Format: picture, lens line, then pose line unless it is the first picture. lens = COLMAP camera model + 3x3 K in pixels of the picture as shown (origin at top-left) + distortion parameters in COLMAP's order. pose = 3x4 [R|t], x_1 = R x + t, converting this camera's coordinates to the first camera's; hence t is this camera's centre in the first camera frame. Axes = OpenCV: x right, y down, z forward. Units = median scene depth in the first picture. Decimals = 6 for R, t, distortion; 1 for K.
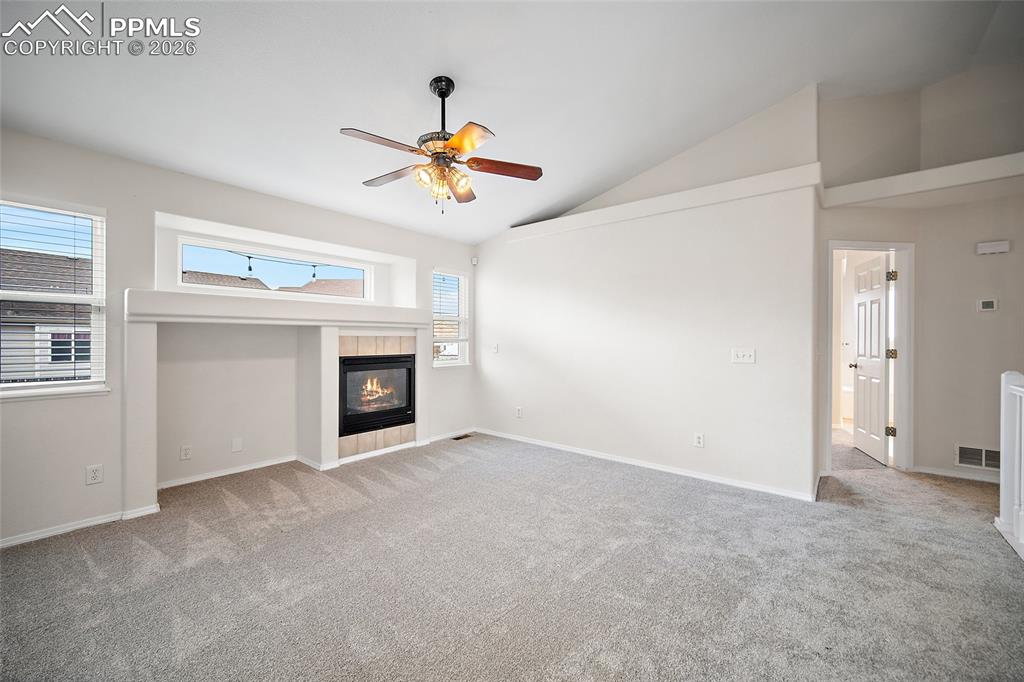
lens RADIAL K [[411.4, 0, 514.1], [0, 411.4, 338.9], [0, 0, 1]] dist [-0.001753, 0.000048]
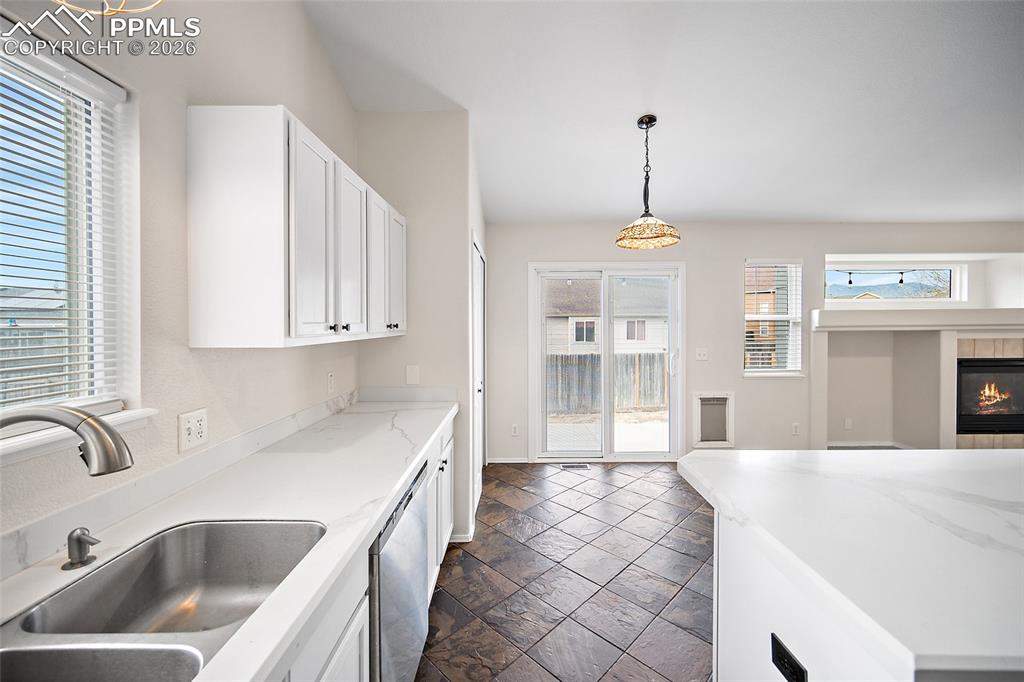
lens RADIAL K [[411.4, 0, 526.3], [0, 411.4, 323.9], [0, 0, 1]] dist [-0.001753, 0.000048]
pose [[0.634017, -0.002049, -0.773316, -0.315030], [0.004389, 0.999990, 0.000949, -0.053230], [0.773306, -0.003996, 0.634020, -0.536617]]
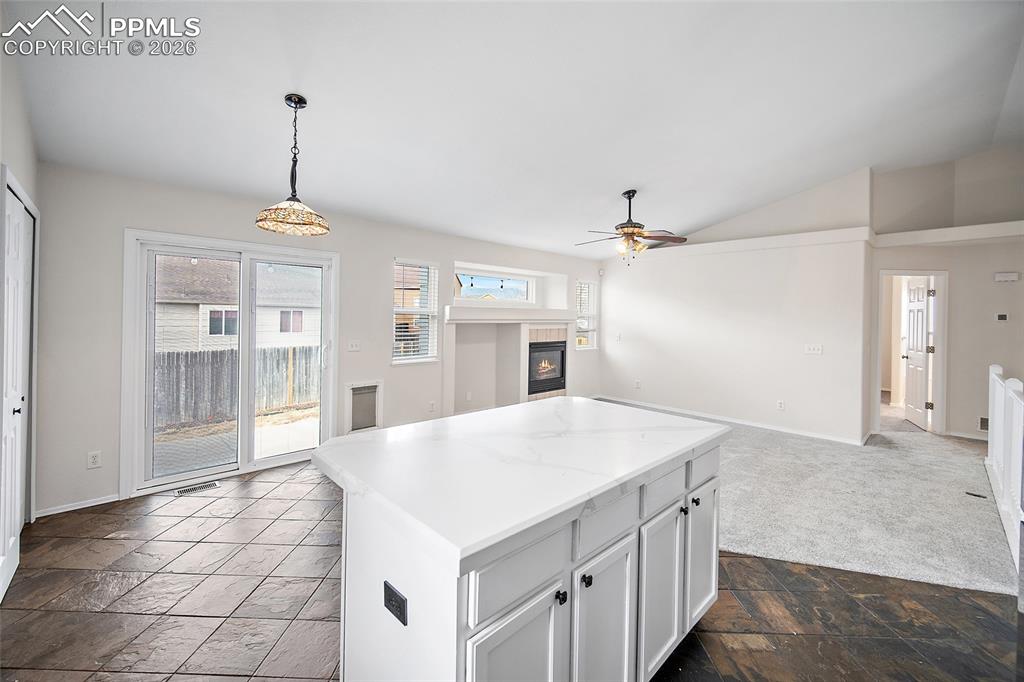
lens RADIAL K [[411.4, 0, 512.7], [0, 411.4, 316.3], [0, 0, 1]] dist [-0.001753, 0.000048]
pose [[0.991523, 0.013753, -0.129202, -0.292315], [-0.014042, 0.999901, -0.001322, -0.053448], [0.129171, 0.003125, 0.991617, -0.540882]]
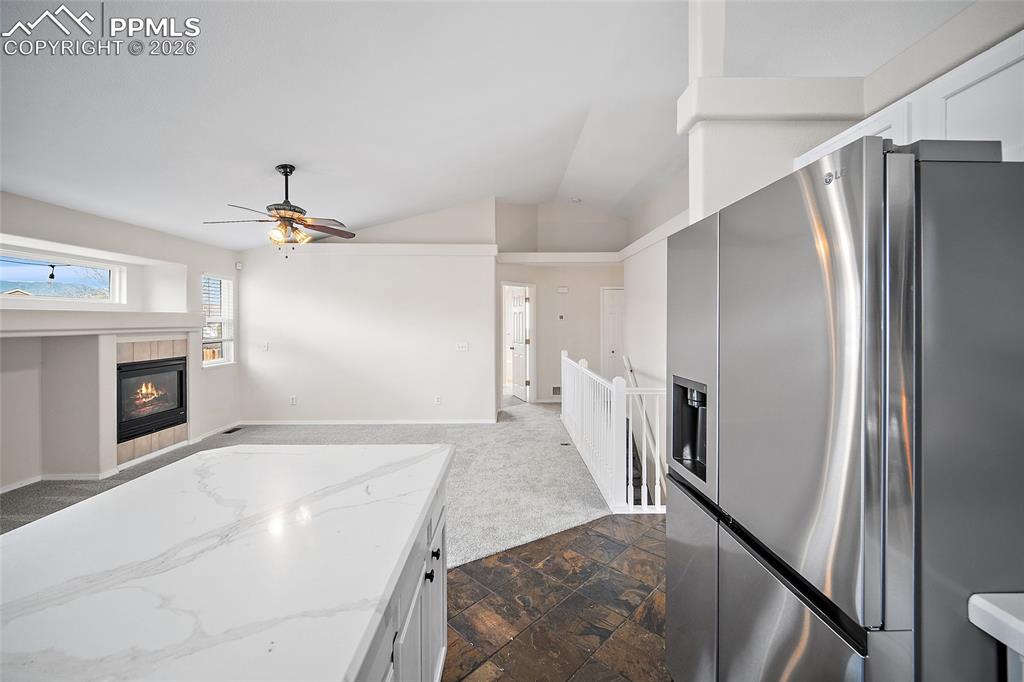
lens RADIAL K [[411.4, 0, 511.4], [0, 411.4, 322.7], [0, 0, 1]] dist [-0.001753, 0.000048]
pose [[0.773116, -0.007339, 0.634222, -0.319277], [0.007525, 0.999969, 0.002398, -0.053778], [-0.634220, 0.002919, 0.773147, -0.394509]]
